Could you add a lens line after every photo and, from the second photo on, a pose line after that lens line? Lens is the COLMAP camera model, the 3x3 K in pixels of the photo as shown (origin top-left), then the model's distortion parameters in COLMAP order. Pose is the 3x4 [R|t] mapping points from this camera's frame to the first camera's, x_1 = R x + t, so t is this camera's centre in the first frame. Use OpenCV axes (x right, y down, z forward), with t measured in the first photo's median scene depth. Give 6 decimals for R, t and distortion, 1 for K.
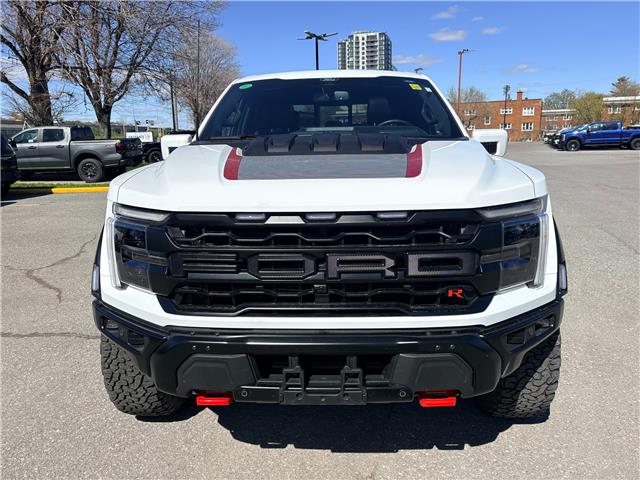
lens RADIAL K [[491.9, 0, 320.0], [0, 491.9, 240.0], [0, 0, 1]] dist [0.050602, -0.046799]
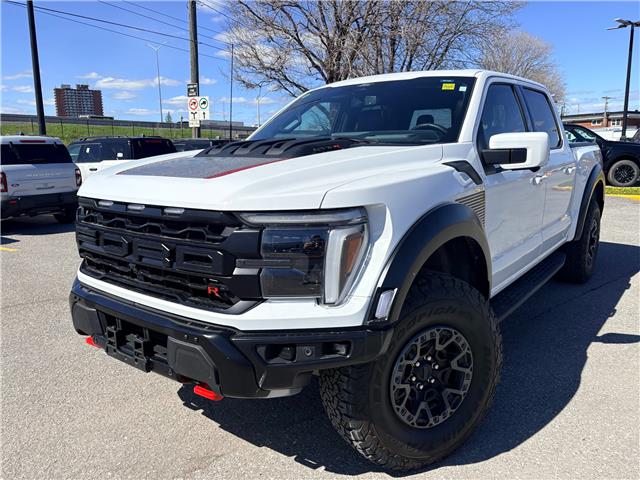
lens RADIAL K [[491.9, 0, 320.0], [0, 491.9, 240.0], [0, 0, 1]] dist [0.050602, -0.046799]
pose [[0.808120, 0.114510, -0.577780, 0.796589], [-0.121872, 0.992200, 0.026186, -0.040716], [0.576272, 0.049254, 0.815772, 0.208555]]
